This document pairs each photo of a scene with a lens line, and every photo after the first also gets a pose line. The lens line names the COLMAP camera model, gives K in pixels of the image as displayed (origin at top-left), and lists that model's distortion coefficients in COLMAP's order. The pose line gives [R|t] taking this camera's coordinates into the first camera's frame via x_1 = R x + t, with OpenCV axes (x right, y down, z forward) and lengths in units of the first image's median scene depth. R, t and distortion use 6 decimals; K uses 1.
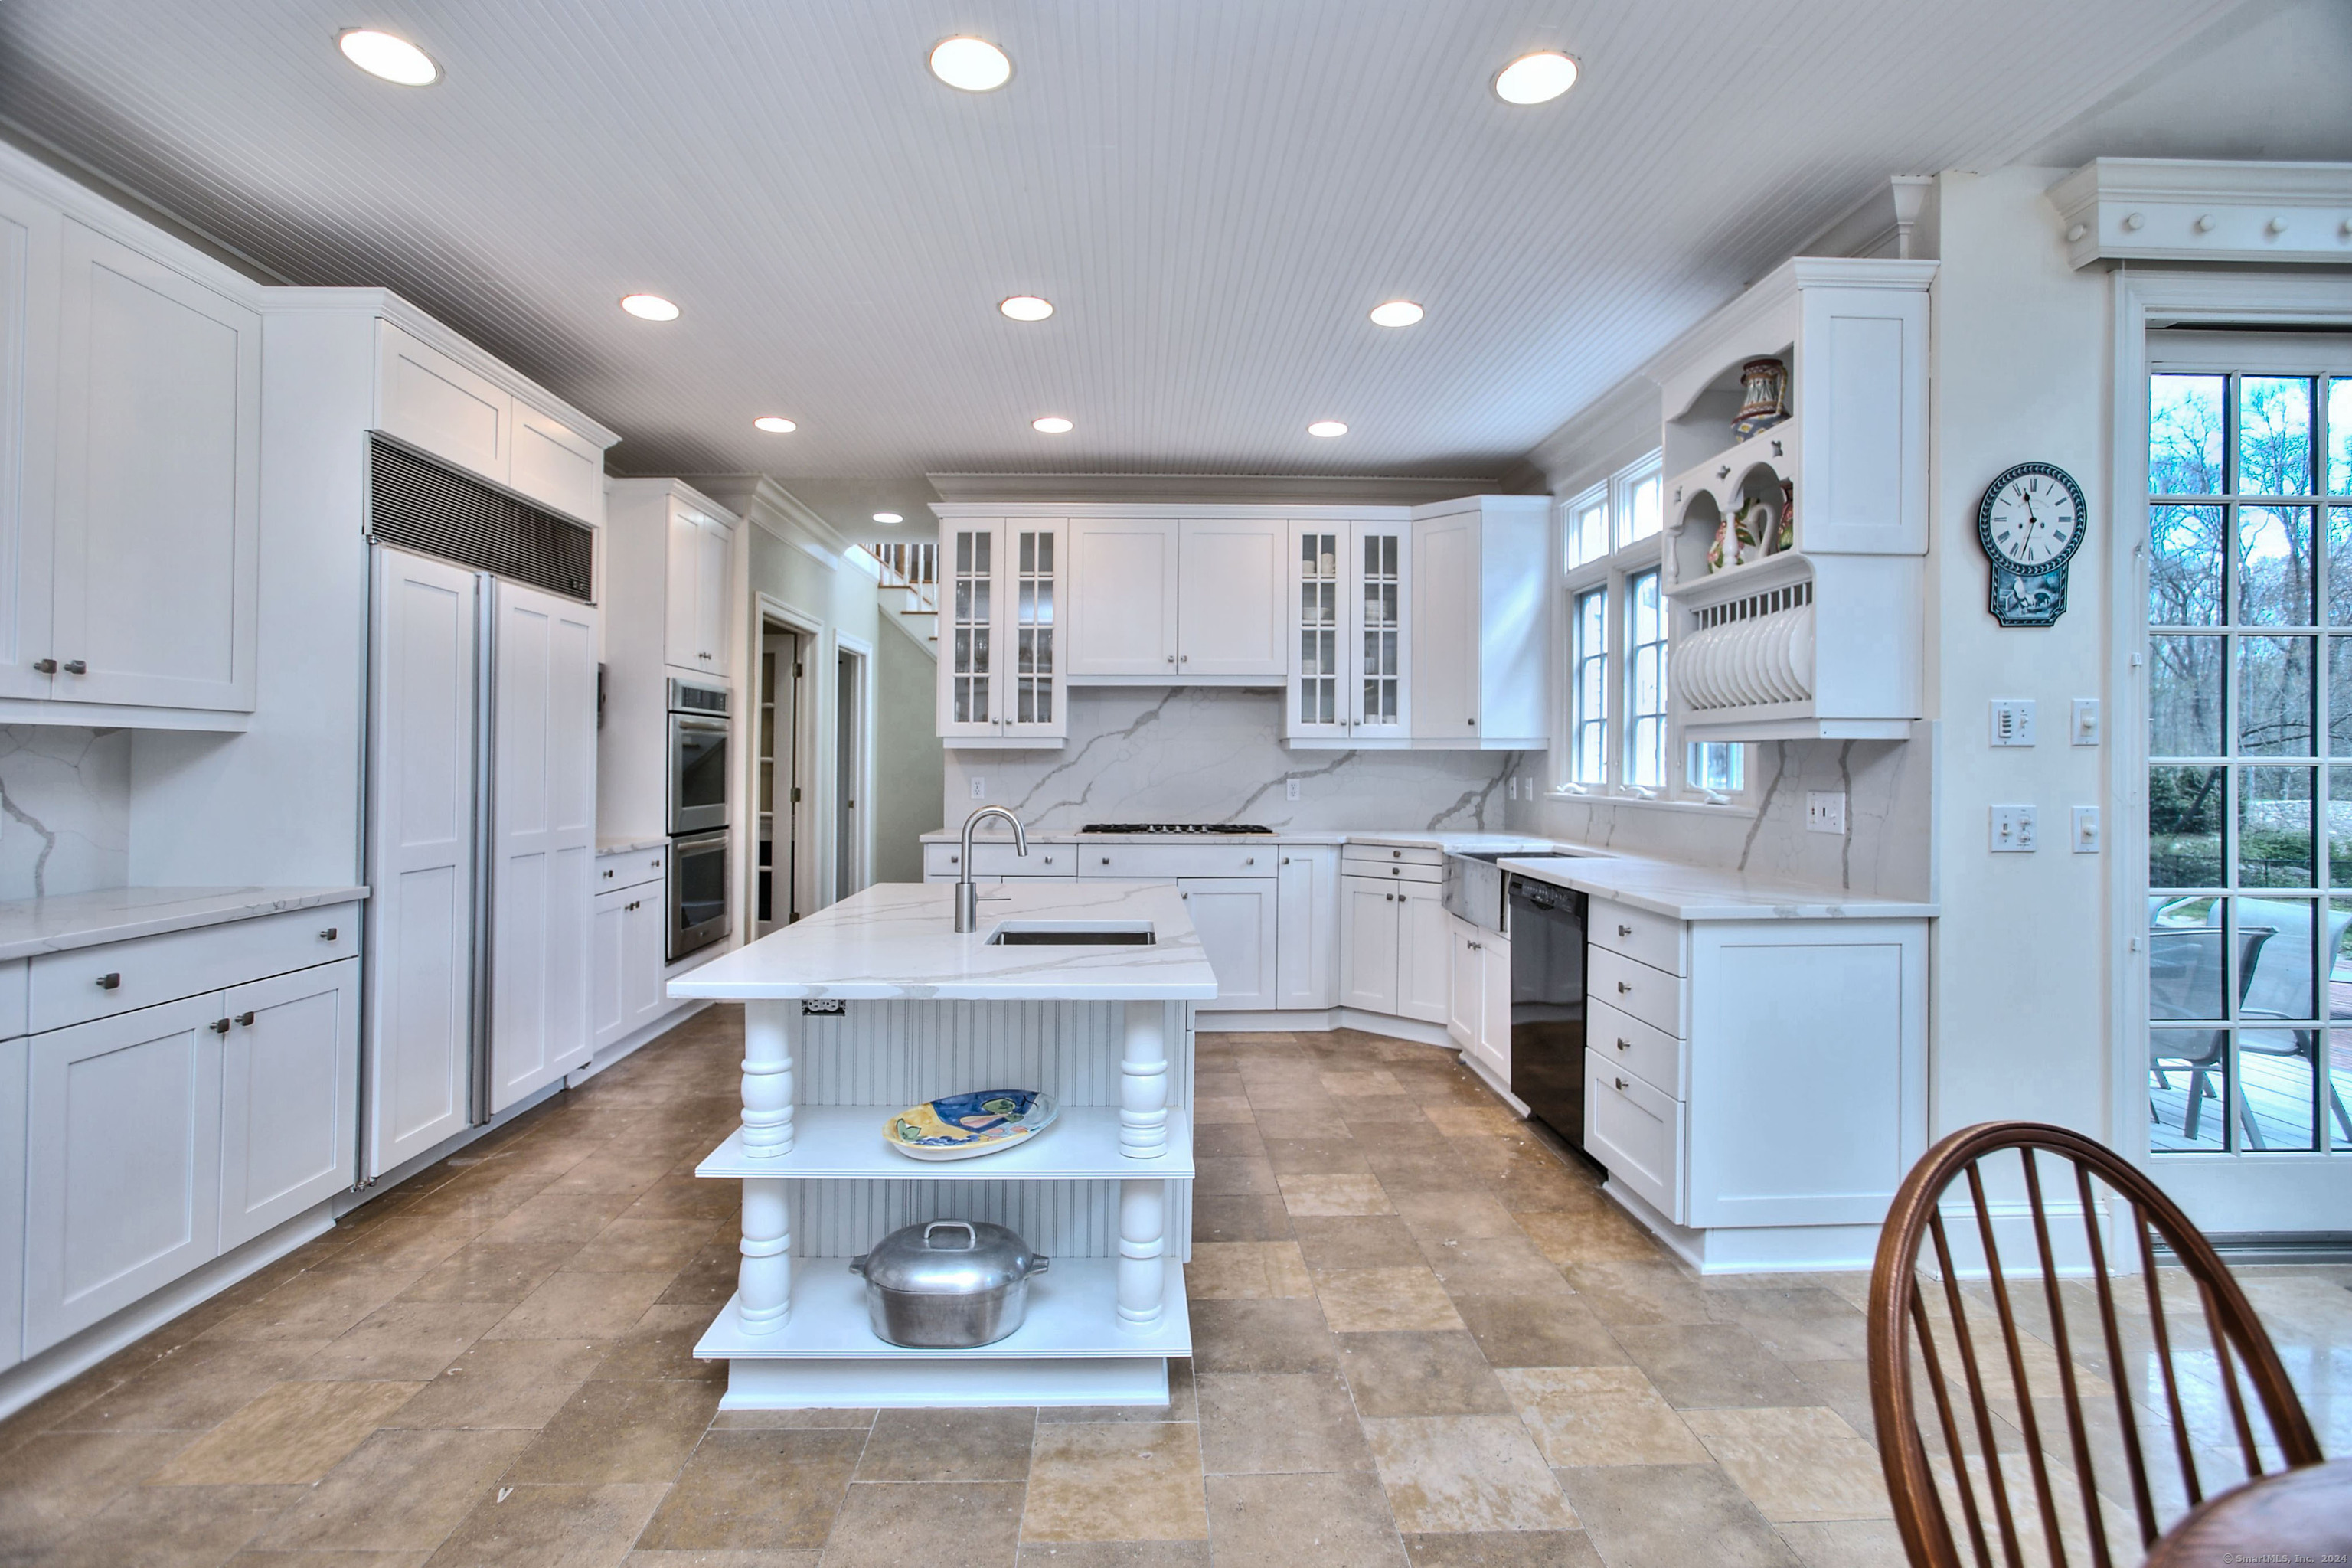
lens RADIAL K [[1068.4, 0, 1164.4], [0, 1068.4, 770.0], [0, 0, 1]] dist [-0.056604, 0.030660]
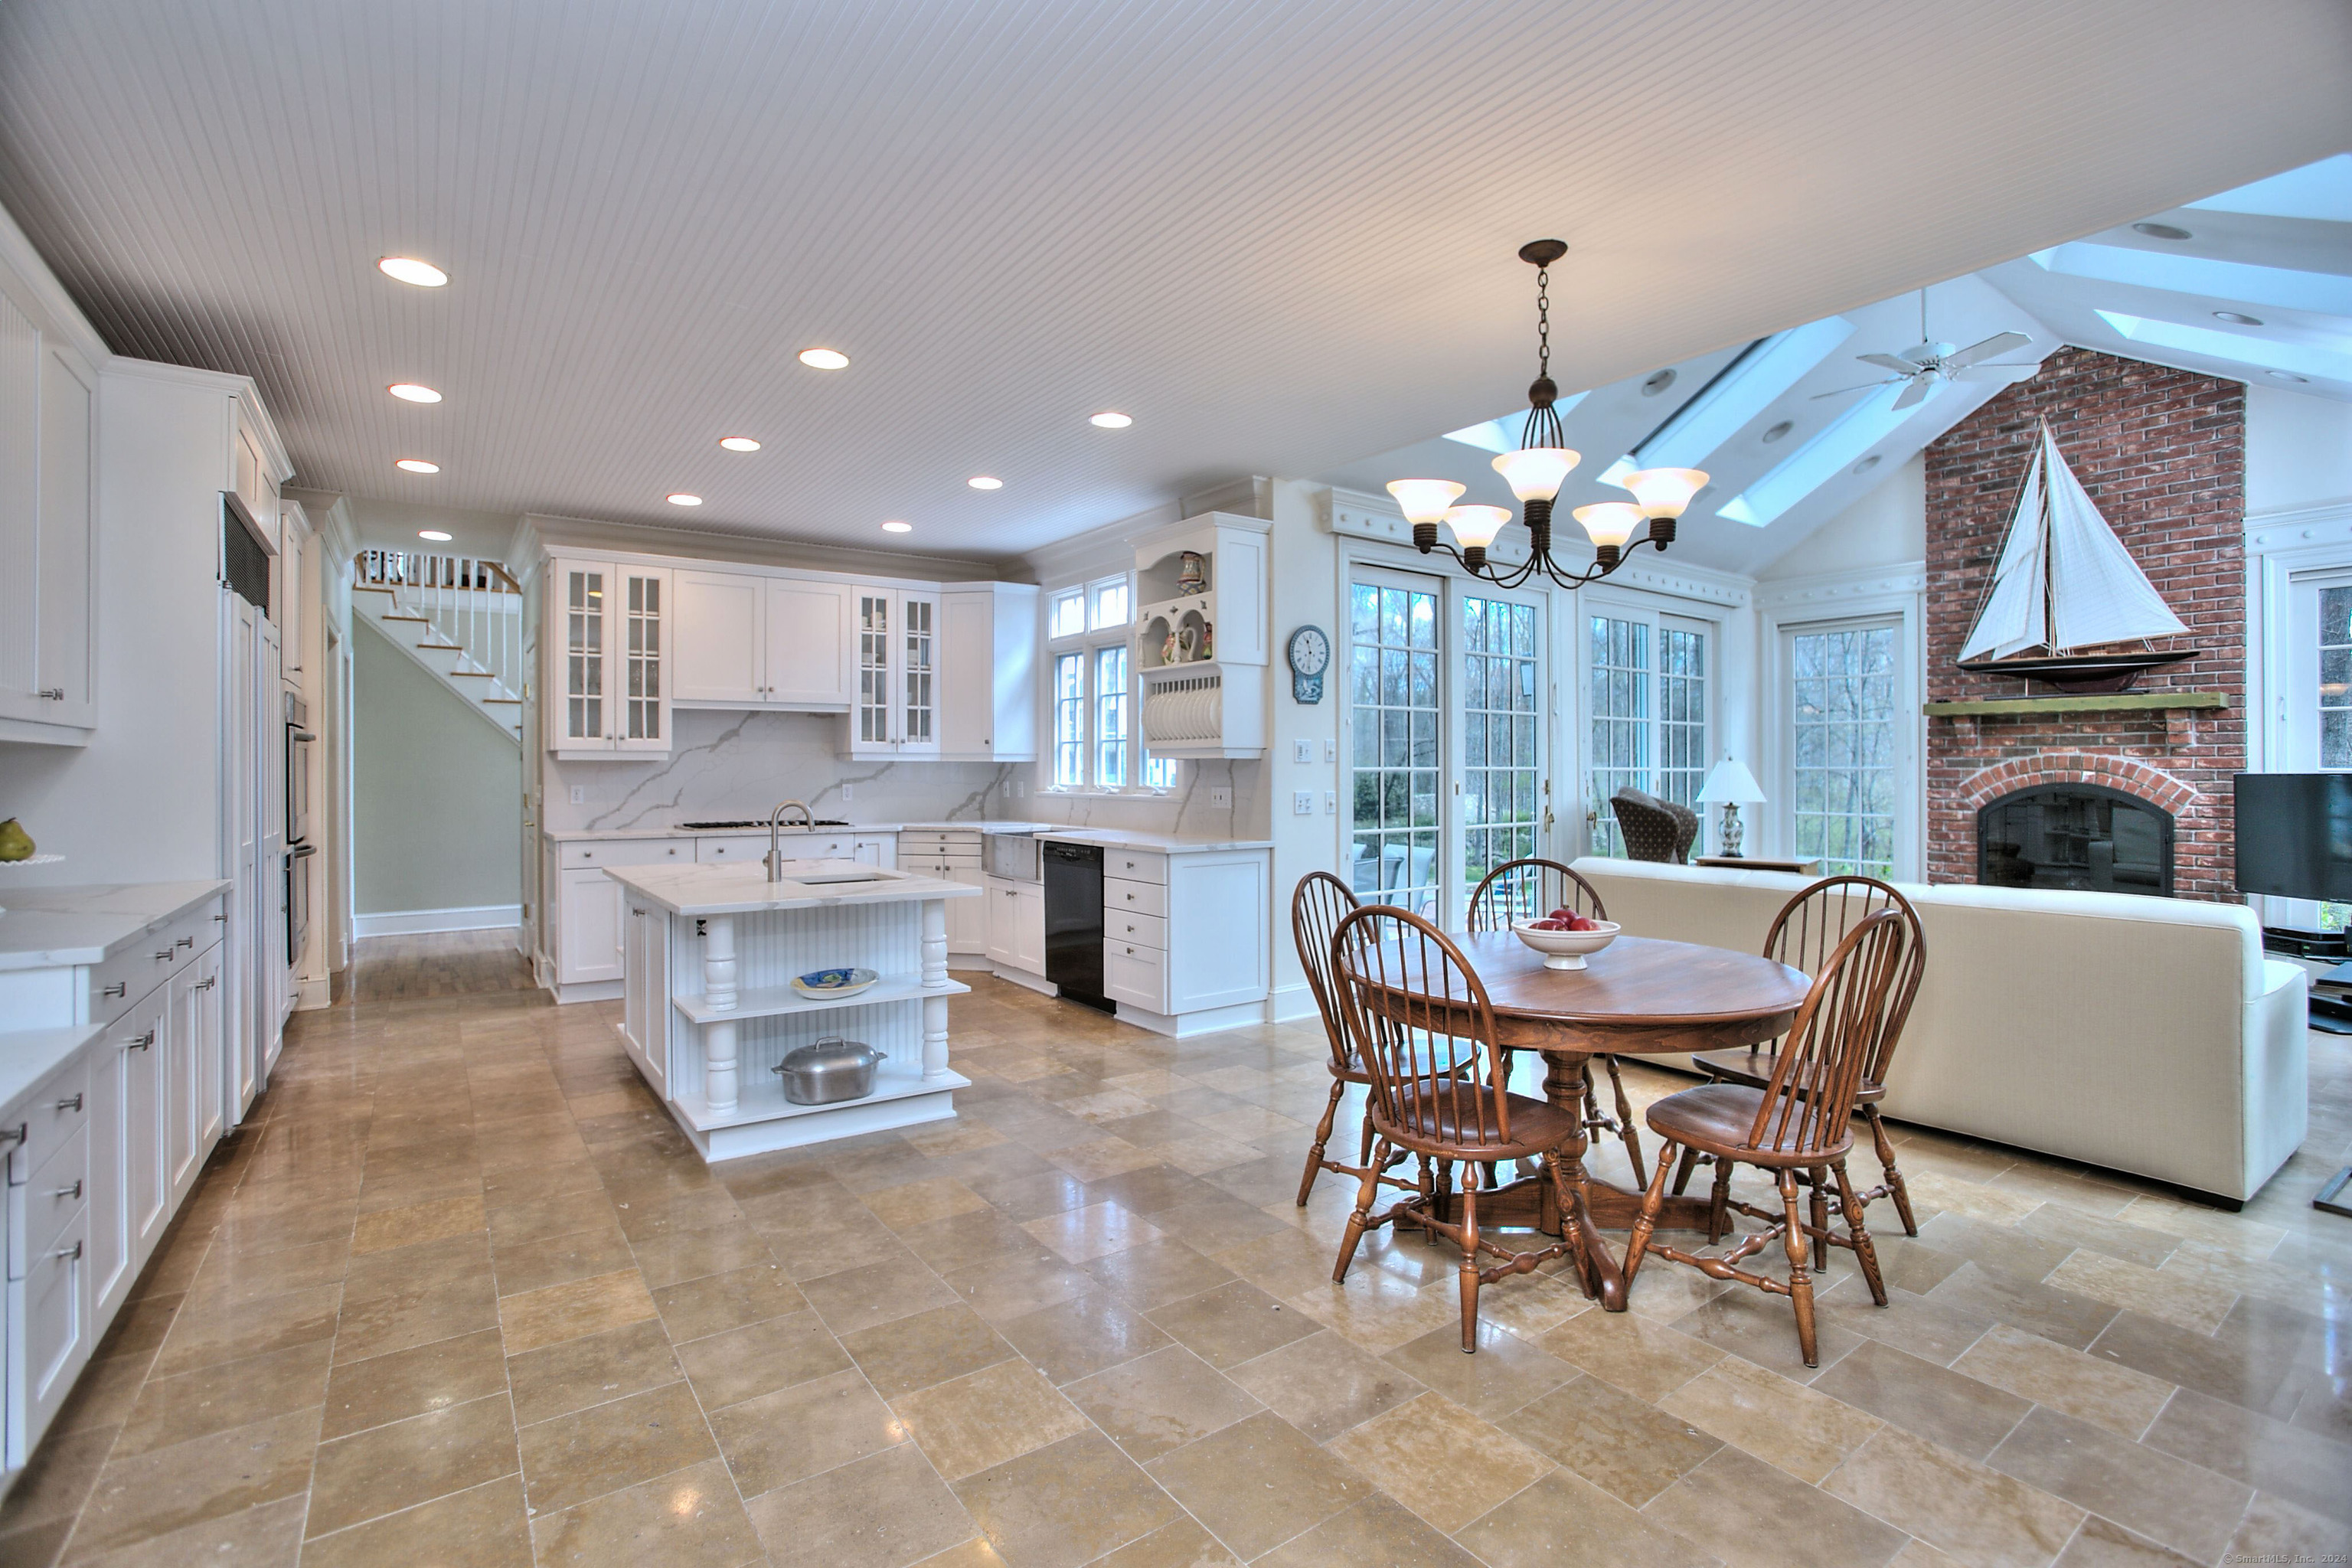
lens RADIAL K [[1068.4, 0, 1164.4], [0, 1068.4, 770.0], [0, 0, 1]] dist [-0.056604, 0.030660]
pose [[0.839330, -0.002293, 0.543618, -0.310104], [0.006246, 0.999966, -0.005426, 0.001018], [-0.543587, 0.007950, 0.839315, -0.342168]]
